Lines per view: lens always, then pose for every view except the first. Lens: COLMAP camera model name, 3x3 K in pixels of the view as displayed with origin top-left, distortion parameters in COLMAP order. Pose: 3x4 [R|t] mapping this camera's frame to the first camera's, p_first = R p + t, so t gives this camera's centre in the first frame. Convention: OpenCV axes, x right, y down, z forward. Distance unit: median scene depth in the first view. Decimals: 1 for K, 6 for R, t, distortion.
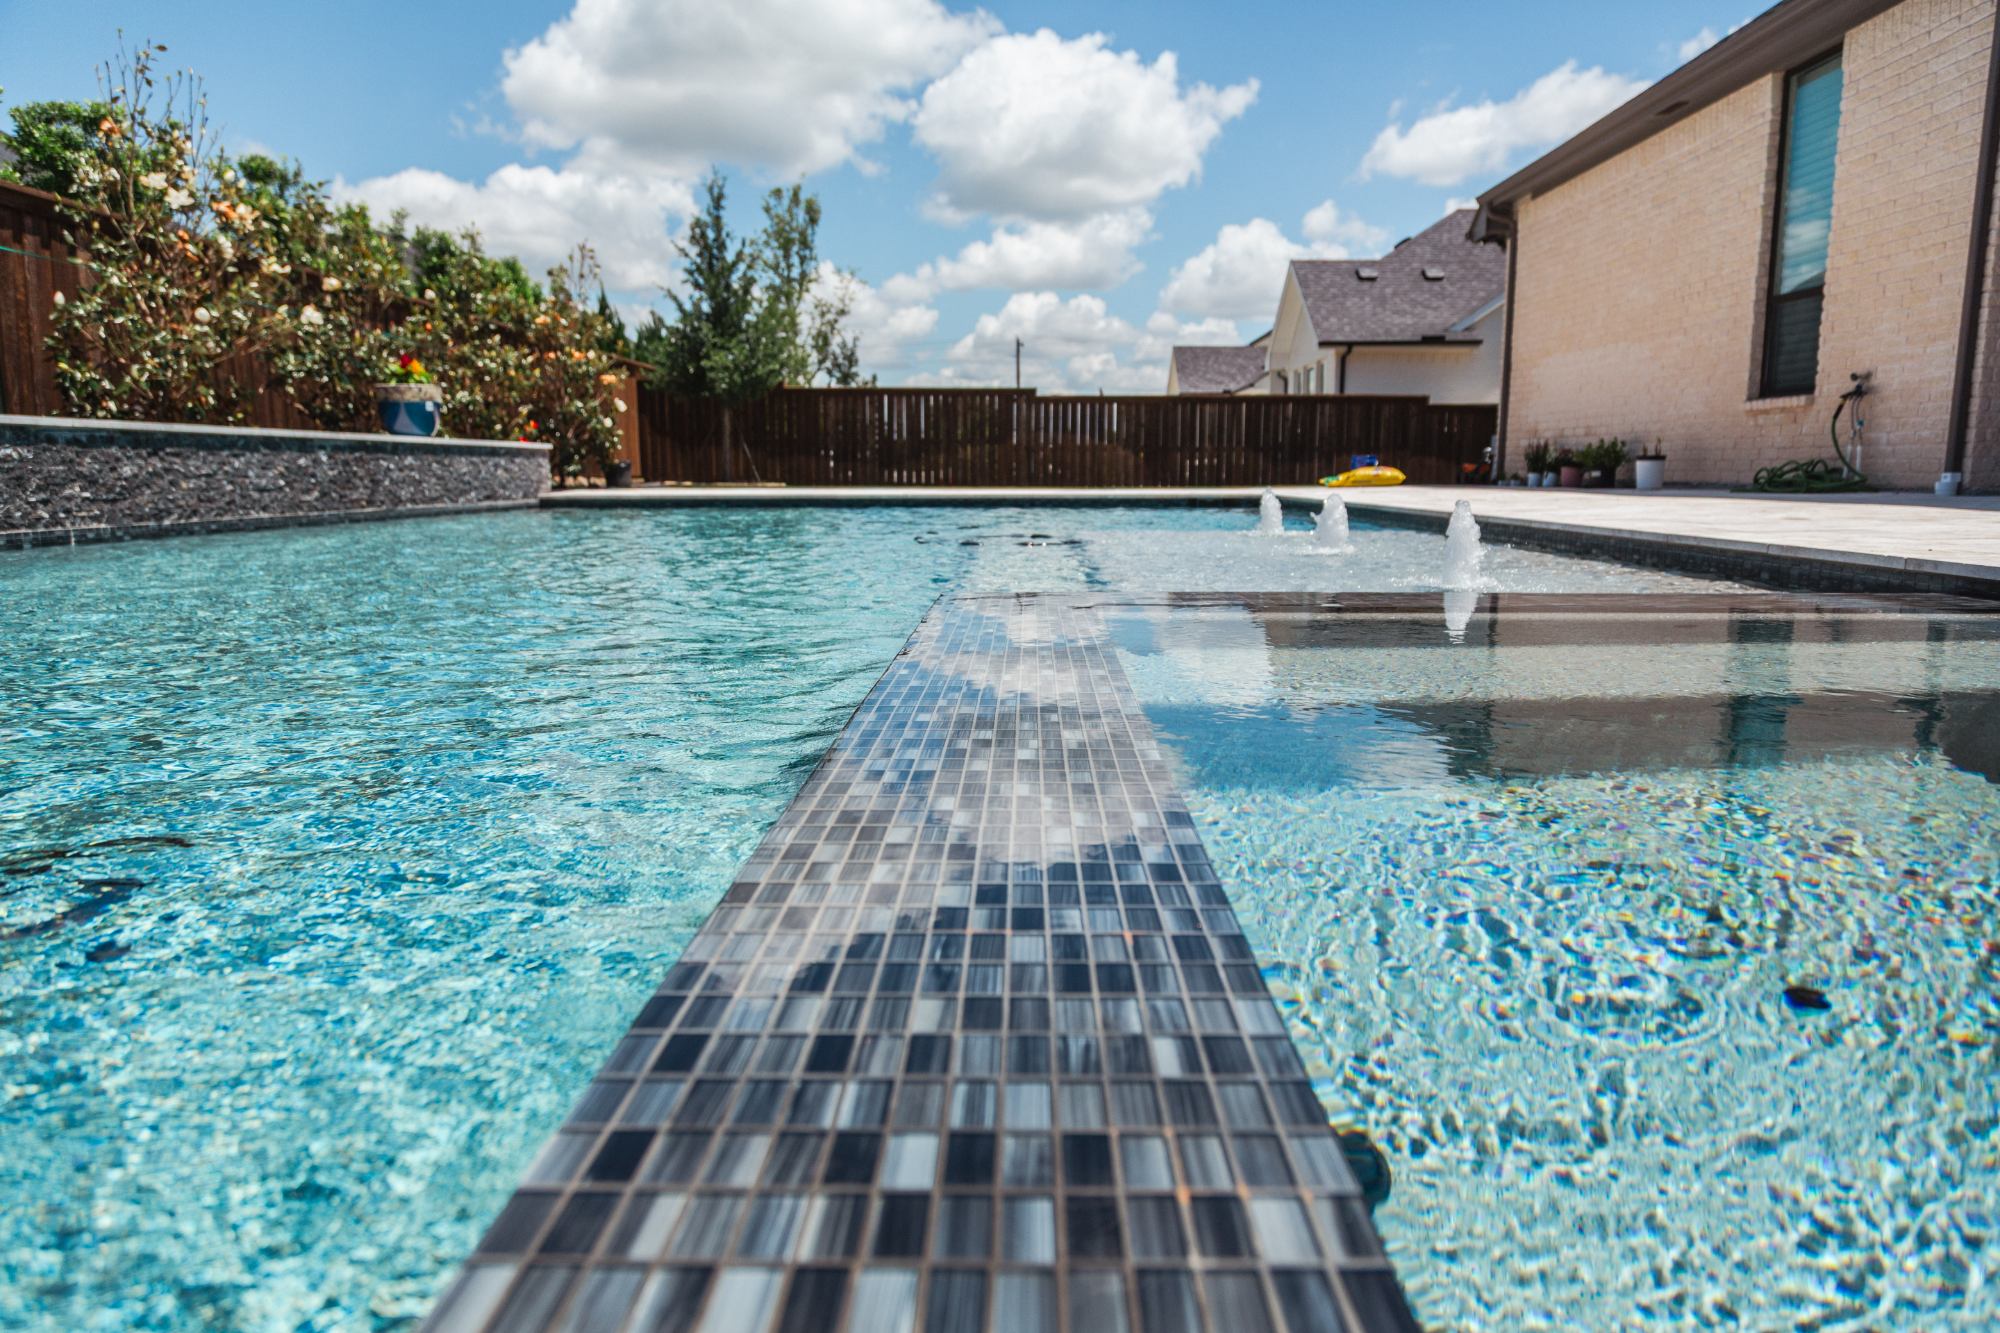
lens RADIAL K [[1318.0, 0, 1010.1], [0, 1318.0, 670.6], [0, 0, 1]] dist [0.002406, 0.000157]
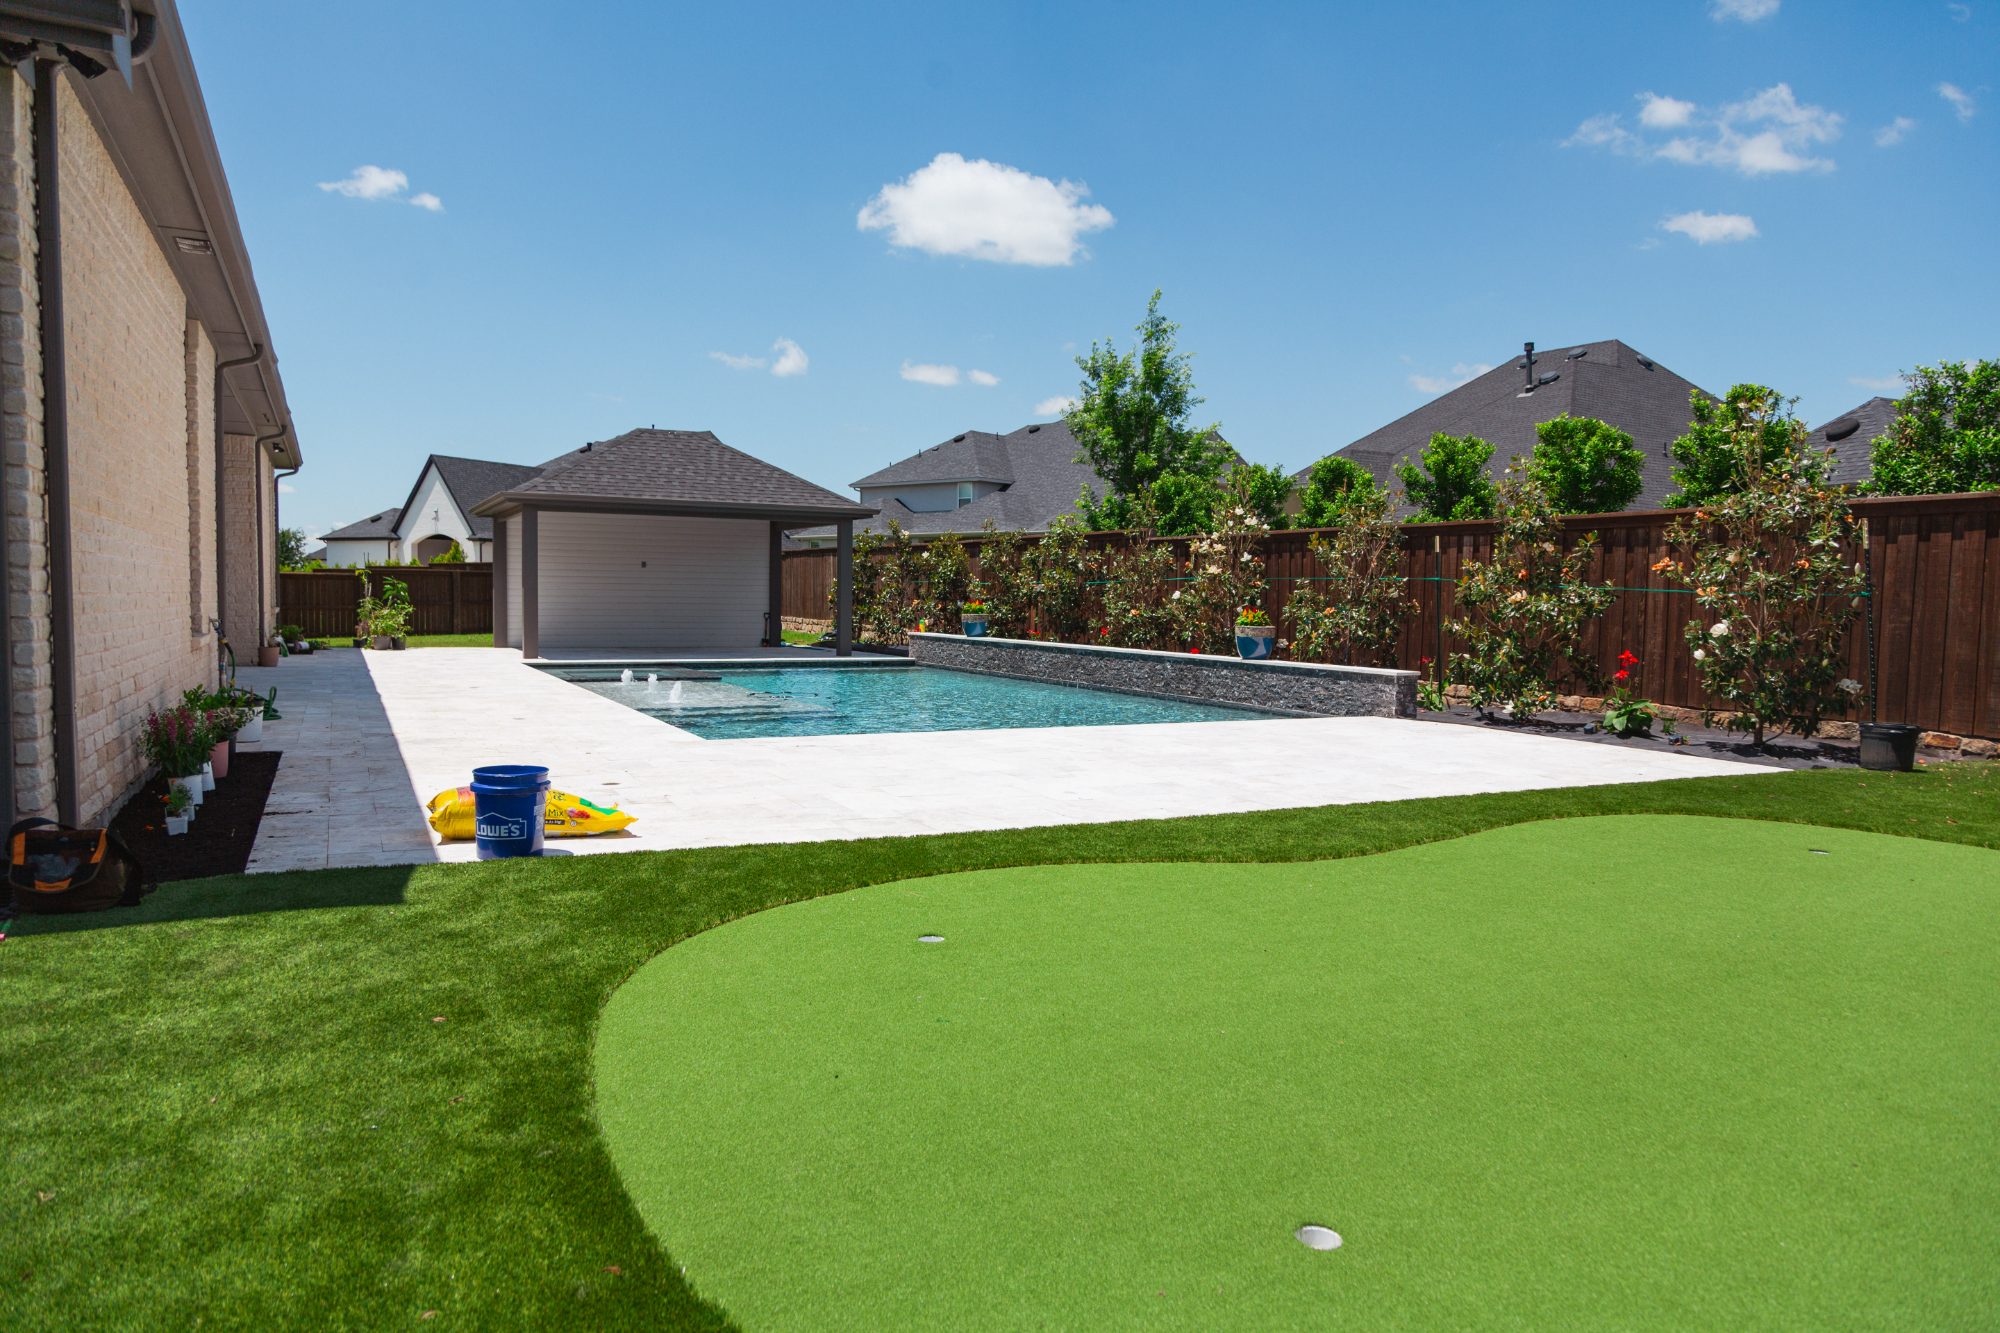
lens RADIAL K [[1328.6, 0, 1004.8], [0, 1328.6, 663.9], [0, 0, 1]] dist [0.018993, -0.001678]
pose [[-0.887787, 0.008523, -0.460176, 0.463571], [-0.085274, 0.979472, 0.182654, -0.385707], [0.452286, 0.201398, -0.868836, 1.990651]]
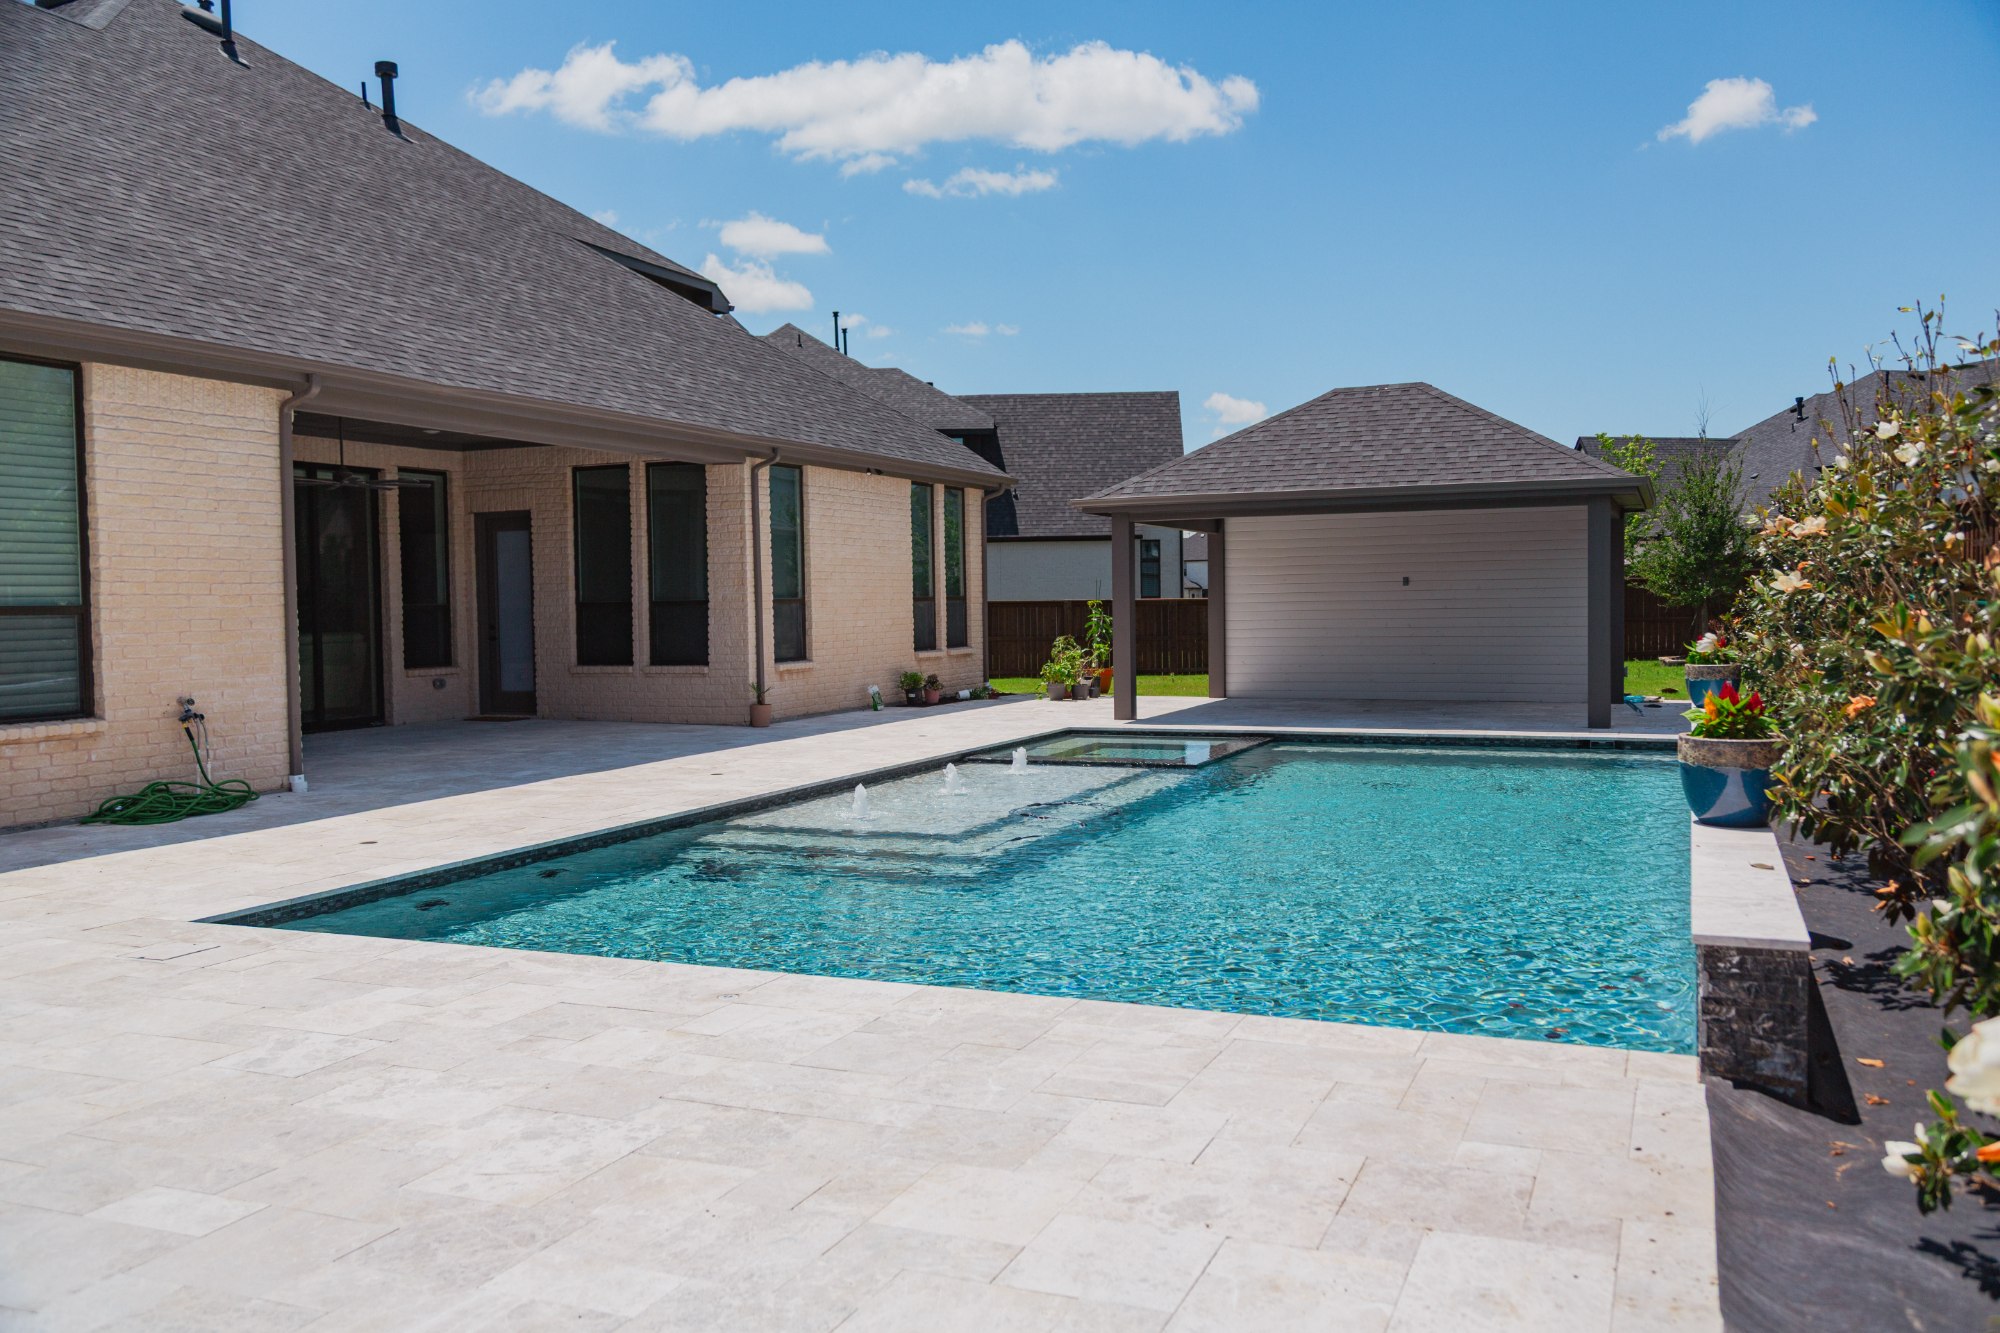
lens RADIAL K [[1580.6, 0, 1000.0], [0, 1580.6, 666.5], [0, 0, 1]] dist [0.009717, 0.003273]
pose [[-0.921435, -0.004529, 0.388505, -0.386709], [0.071020, 0.981122, 0.179879, -0.354045], [-0.381985, 0.193338, -0.903719, 1.566234]]
